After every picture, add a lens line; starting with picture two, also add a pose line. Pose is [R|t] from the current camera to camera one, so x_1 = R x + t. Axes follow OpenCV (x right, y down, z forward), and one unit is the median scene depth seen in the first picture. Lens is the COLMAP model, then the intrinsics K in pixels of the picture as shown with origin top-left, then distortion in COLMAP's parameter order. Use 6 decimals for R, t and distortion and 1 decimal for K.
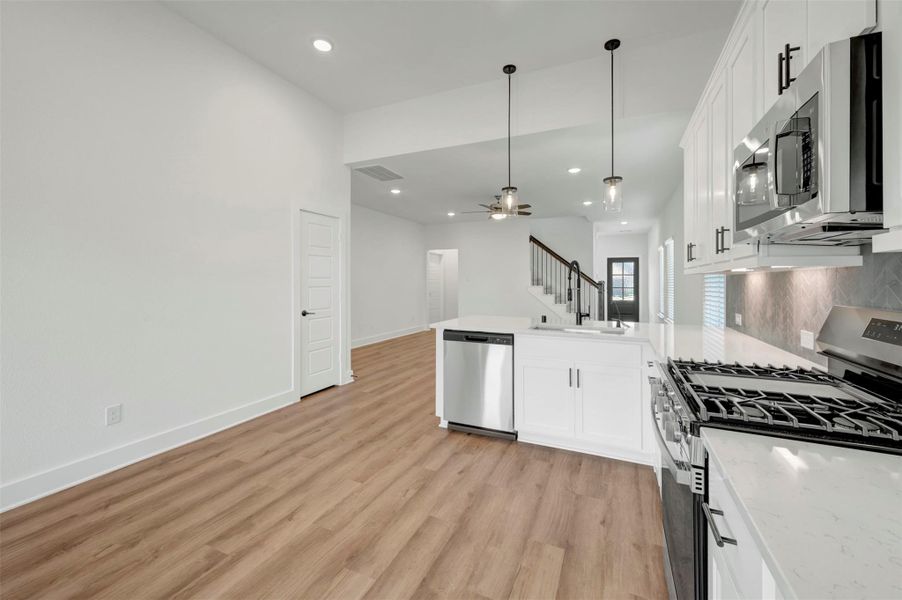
lens RADIAL K [[362.6, 0, 453.3], [0, 362.6, 279.6], [0, 0, 1]] dist [0.000363, 0.000067]
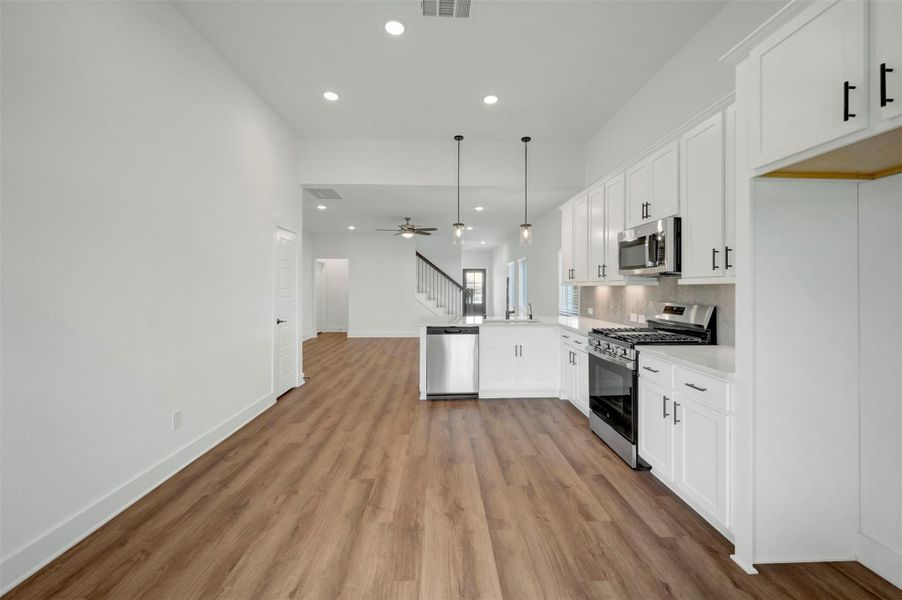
lens RADIAL K [[360.3, 0, 451.0], [0, 360.3, 289.3], [0, 0, 1]] dist [-0.000820, -0.000130]
pose [[0.896516, -0.009060, 0.442919, -0.642396], [0.003697, 0.999909, 0.012971, -0.025450], [-0.442996, -0.009992, 0.896468, -0.302393]]
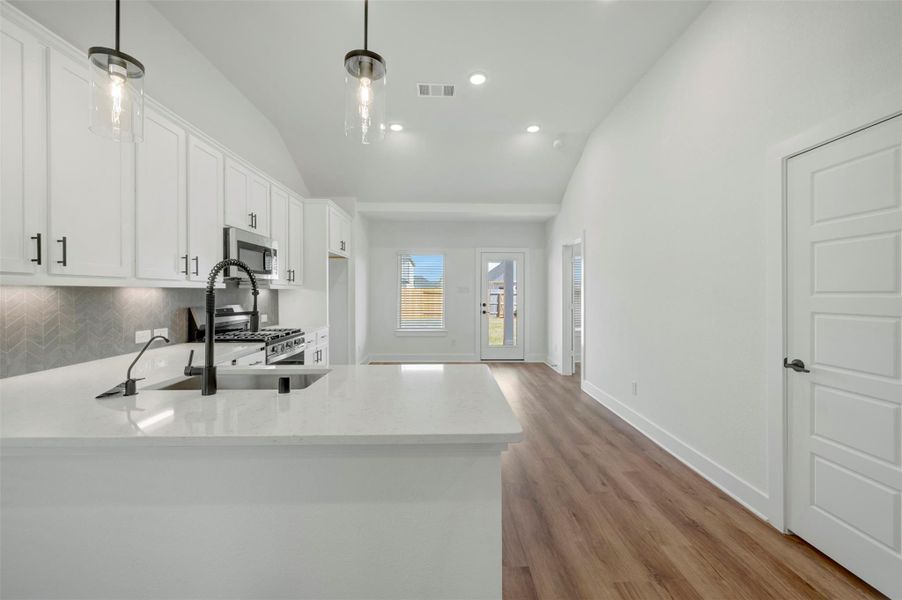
lens RADIAL K [[352.4, 0, 461.7], [0, 352.4, 291.8], [0, 0, 1]] dist [-0.002371, -0.000346]
pose [[-0.889943, -0.006706, -0.456022, 0.320375], [-0.003574, 0.999964, -0.007732, -0.004685], [0.456057, -0.005251, -0.889935, 1.857302]]
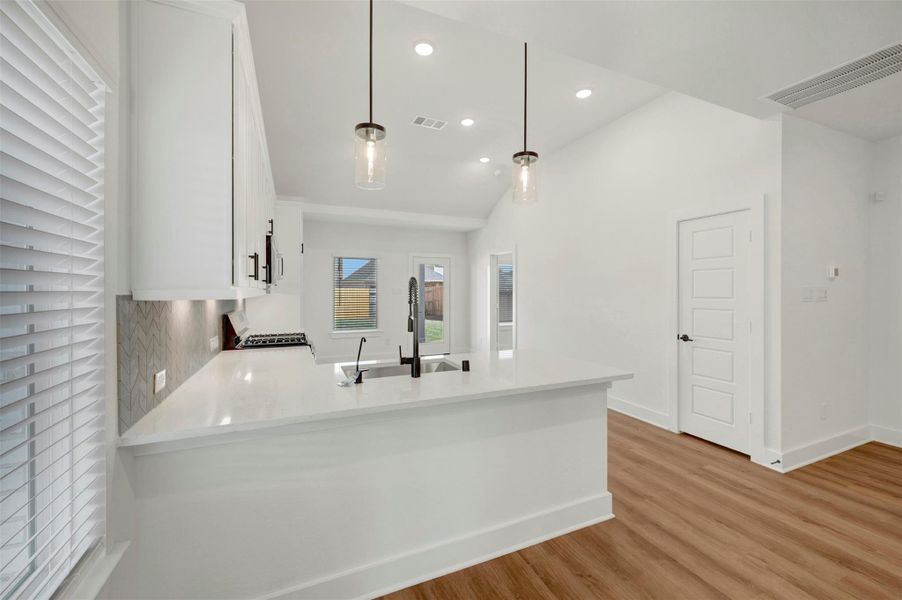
lens RADIAL K [[356.8, 0, 460.7], [0, 356.8, 291.9], [0, 0, 1]] dist [-0.000008, -0.000120]
pose [[-0.653321, -0.002505, -0.757077, 0.916735], [-0.000170, 0.999995, -0.003163, -0.026357], [0.757081, -0.001938, -0.653318, 1.760842]]
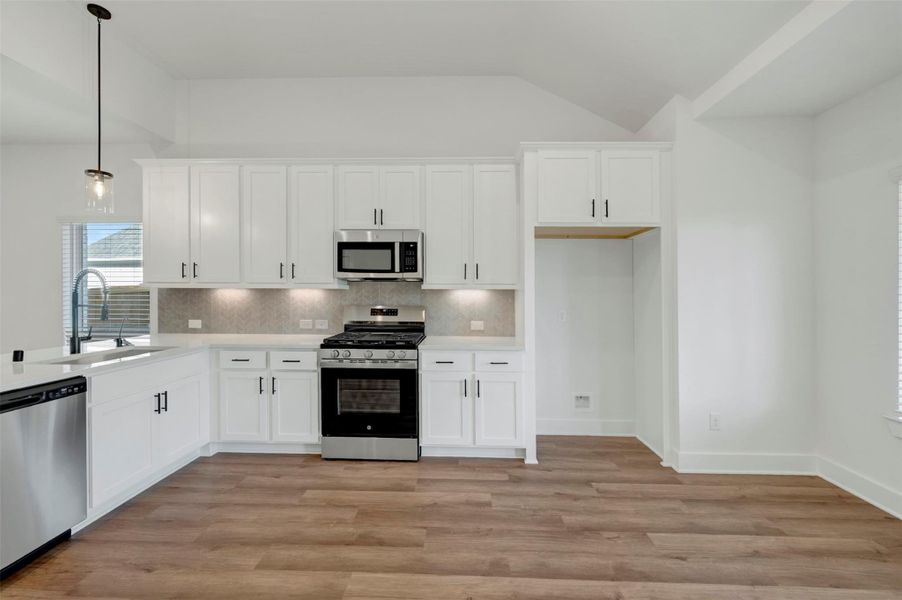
lens RADIAL K [[374.2, 0, 451.4], [0, 374.2, 296.2], [0, 0, 1]] dist [0.003955, 0.000190]
pose [[-0.380733, -0.016136, 0.924544, -0.809652], [-0.012940, 0.999843, 0.012122, -0.016787], [-0.924594, -0.007348, -0.380882, 0.688437]]
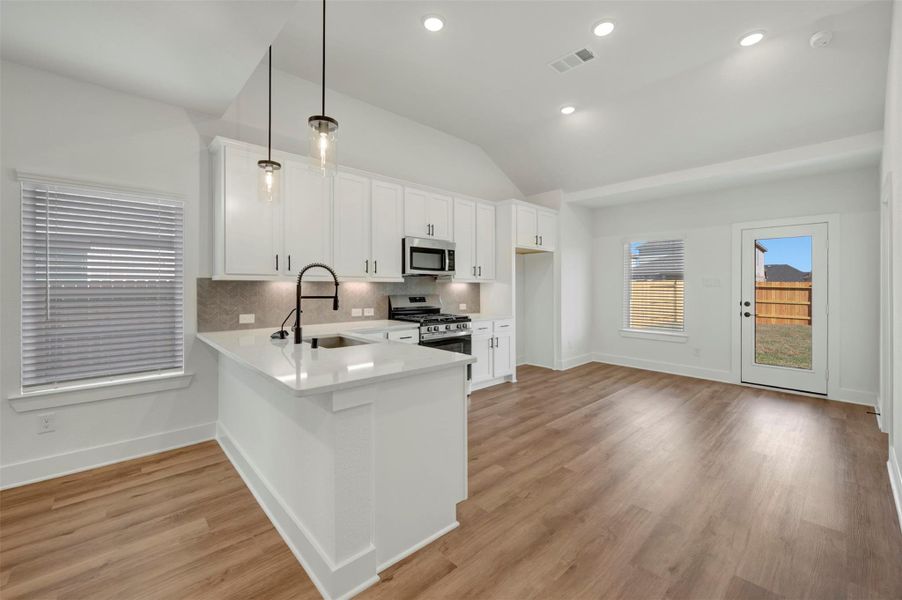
lens RADIAL K [[373.9, 0, 463.2], [0, 373.9, 286.0], [0, 0, 1]] dist [-0.000423, -0.000020]
pose [[-0.932184, -0.007556, 0.361907, -0.335780], [-0.009570, 0.999947, -0.003772, -0.000794], [-0.361859, -0.006980, -0.932207, 1.953321]]
